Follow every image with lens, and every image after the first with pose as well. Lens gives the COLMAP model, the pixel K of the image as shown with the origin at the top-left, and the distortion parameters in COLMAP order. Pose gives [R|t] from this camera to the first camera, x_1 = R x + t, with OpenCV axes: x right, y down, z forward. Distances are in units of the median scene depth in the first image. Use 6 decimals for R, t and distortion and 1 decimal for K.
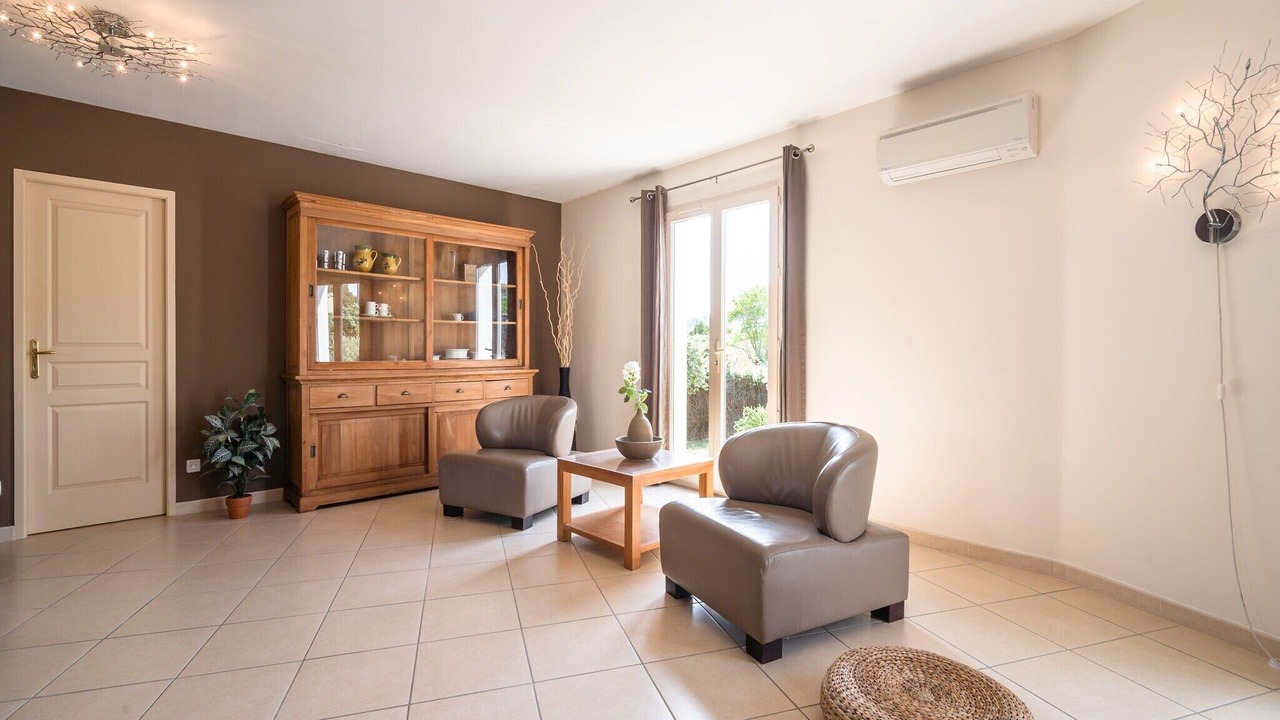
lens RADIAL K [[567.0, 0, 638.6], [0, 567.0, 348.7], [0, 0, 1]] dist [0.000343, 0.000016]
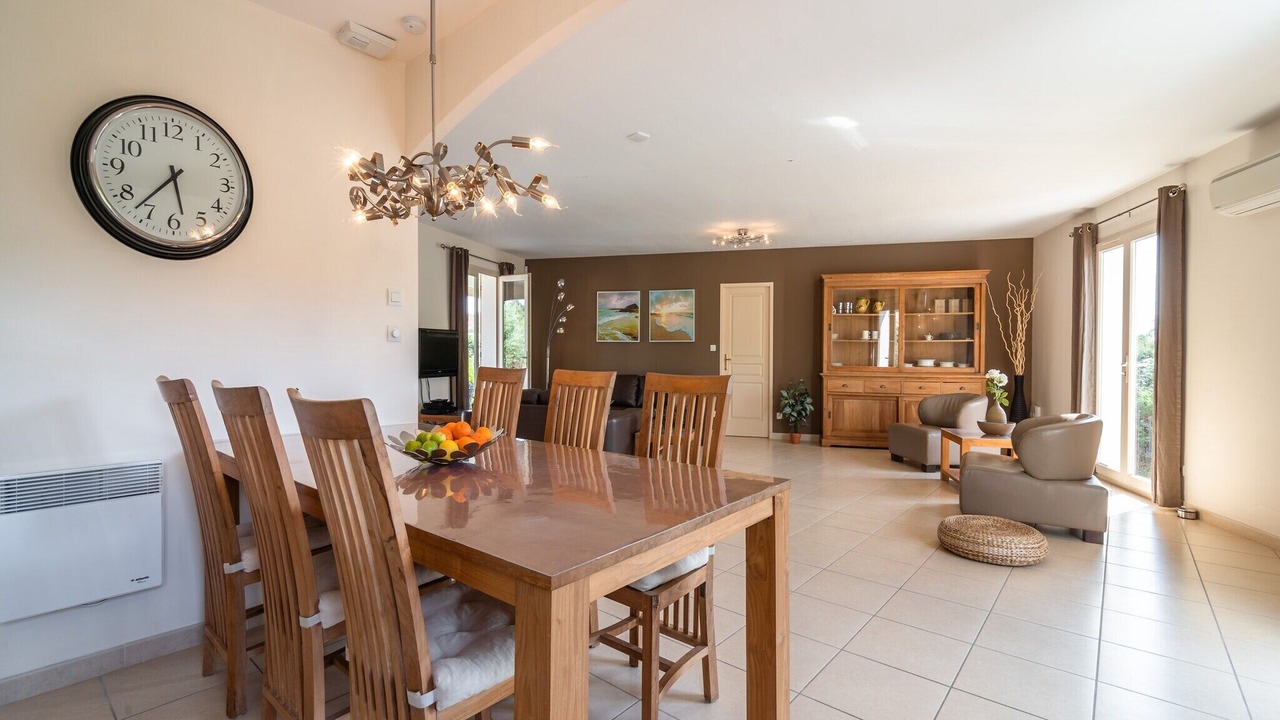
lens RADIAL K [[565.0, 0, 630.0], [0, 565.0, 372.2], [0, 0, 1]] dist [0.000924, 0.000834]
pose [[0.520793, 0.030452, -0.853140, 0.646545], [-0.007376, 0.999487, 0.031174, -0.008156], [0.853651, -0.009942, 0.520750, -0.498707]]
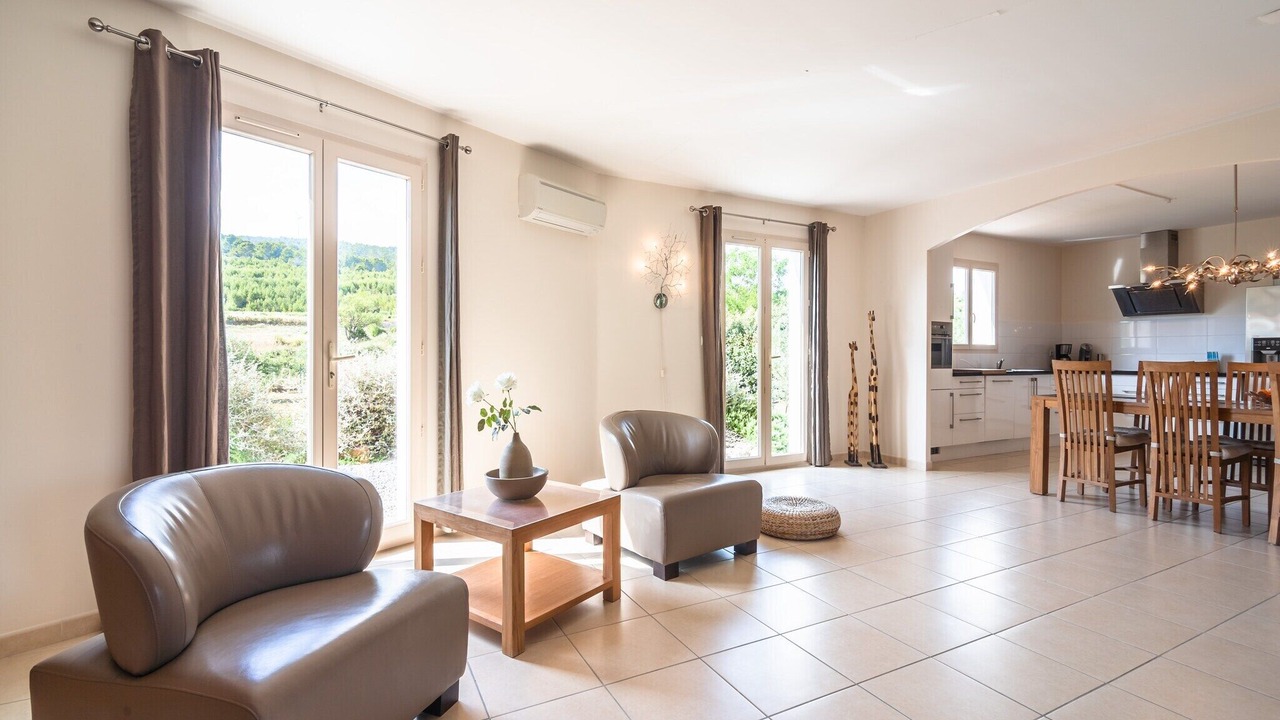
lens RADIAL K [[565.0, 0, 630.0], [0, 565.0, 372.2], [0, 0, 1]] dist [0.000924, 0.000834]
pose [[-0.159715, -0.031577, 0.986658, -0.646170], [0.001833, 0.999477, 0.032284, -0.001869], [-0.987161, 0.006965, -0.159573, 0.801713]]
